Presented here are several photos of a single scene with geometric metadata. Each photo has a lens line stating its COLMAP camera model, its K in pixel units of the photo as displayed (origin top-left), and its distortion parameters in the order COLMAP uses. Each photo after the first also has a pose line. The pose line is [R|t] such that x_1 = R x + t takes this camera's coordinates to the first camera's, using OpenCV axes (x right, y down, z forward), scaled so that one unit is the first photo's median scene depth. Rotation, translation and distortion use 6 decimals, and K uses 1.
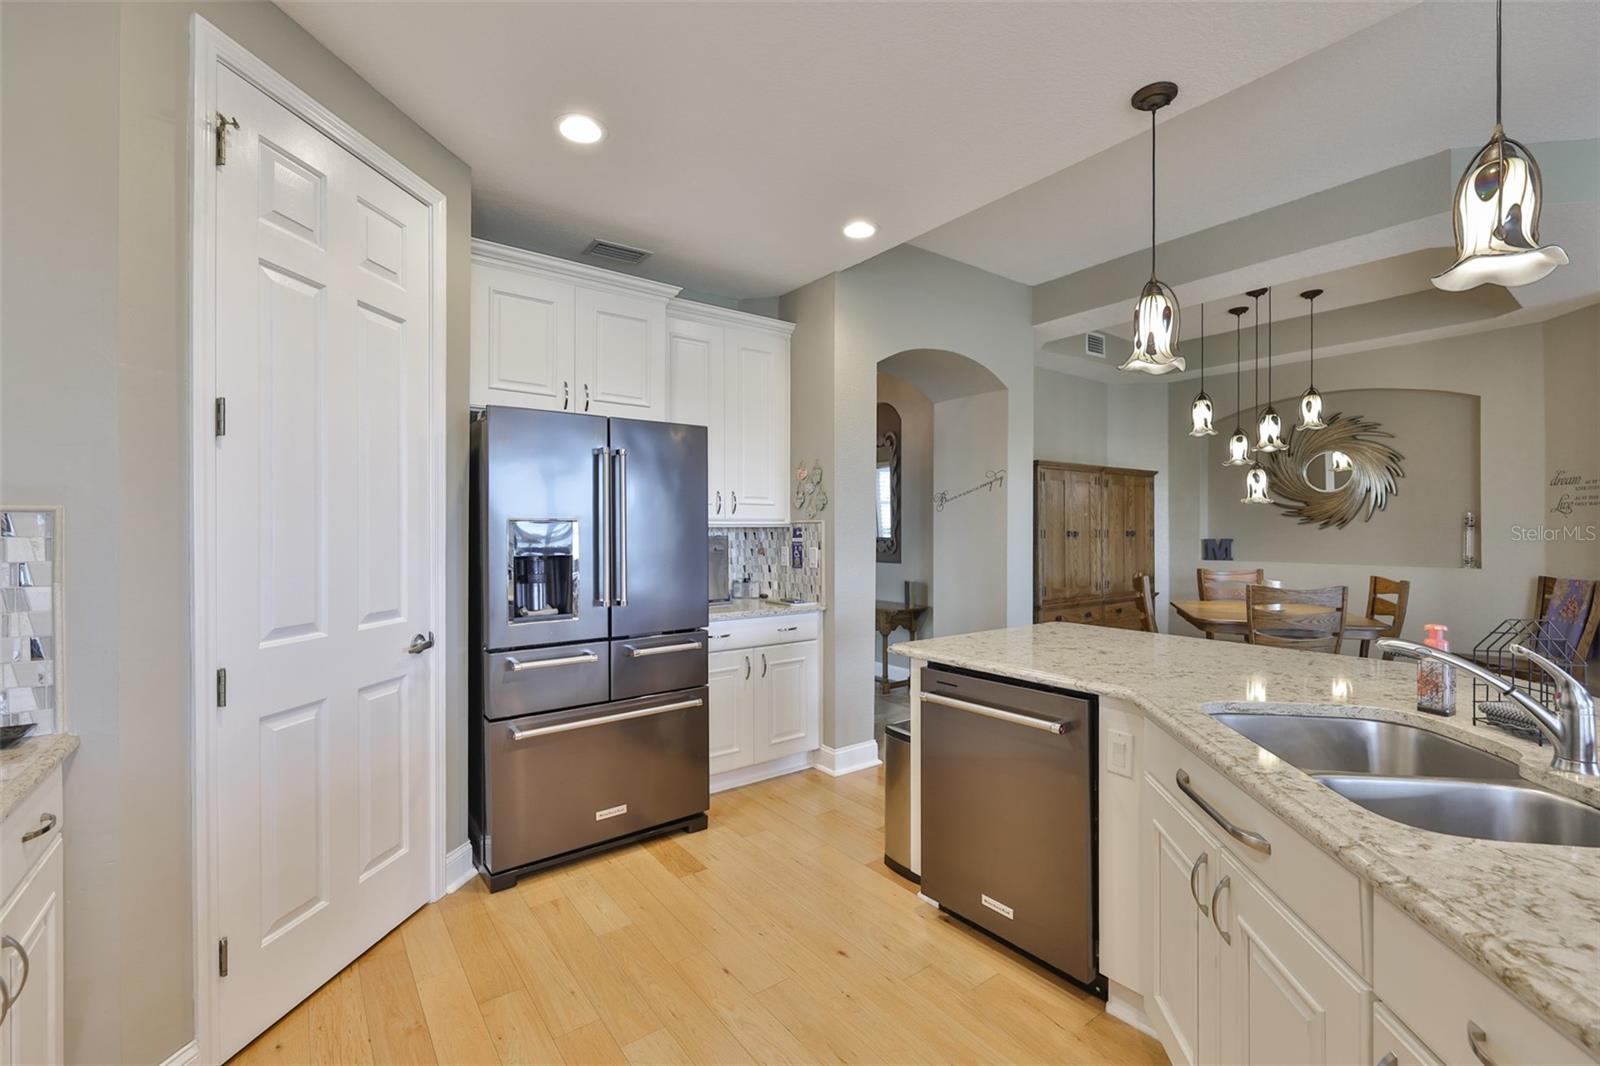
lens RADIAL K [[688.4, 0, 790.5], [0, 688.4, 531.6], [0, 0, 1]] dist [-0.000293, 0.000037]
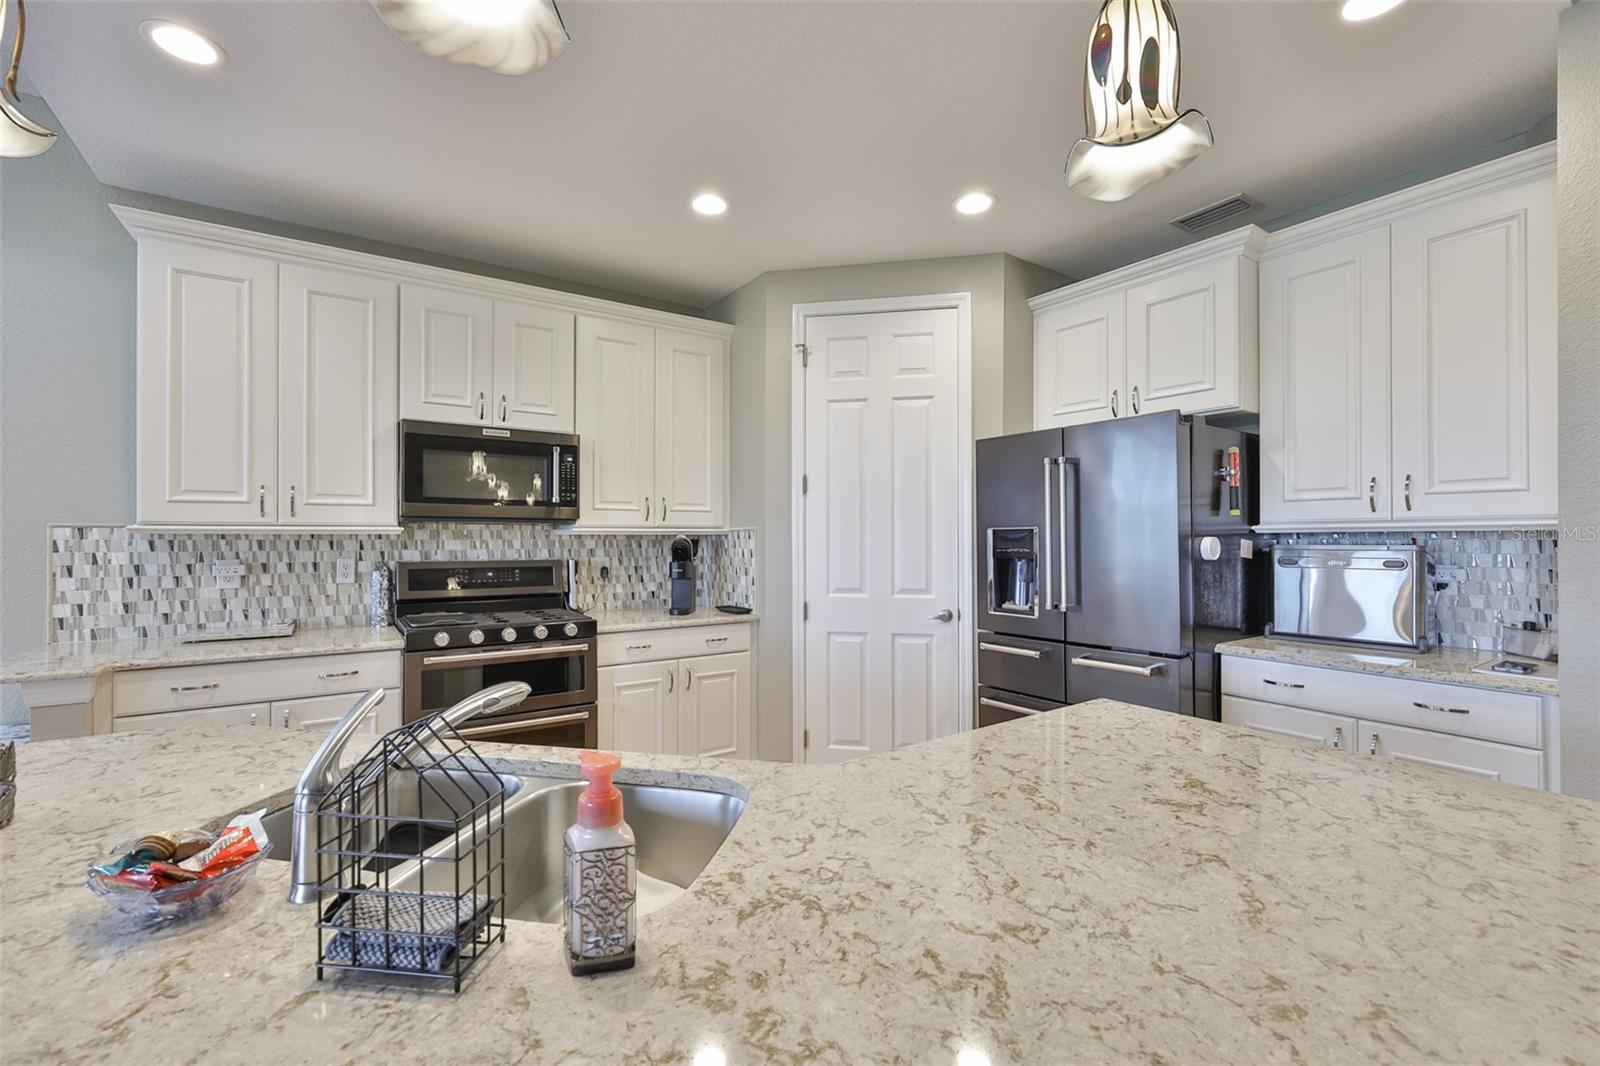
lens RADIAL K [[676.6, 0, 794.8], [0, 676.6, 535.3], [0, 0, 1]] dist [-0.000474, -0.000118]
pose [[-0.043553, -0.001868, -0.999049, 0.573962], [-0.001300, 0.999998, -0.001813, -0.001203], [0.999050, 0.001220, -0.043556, 0.480794]]
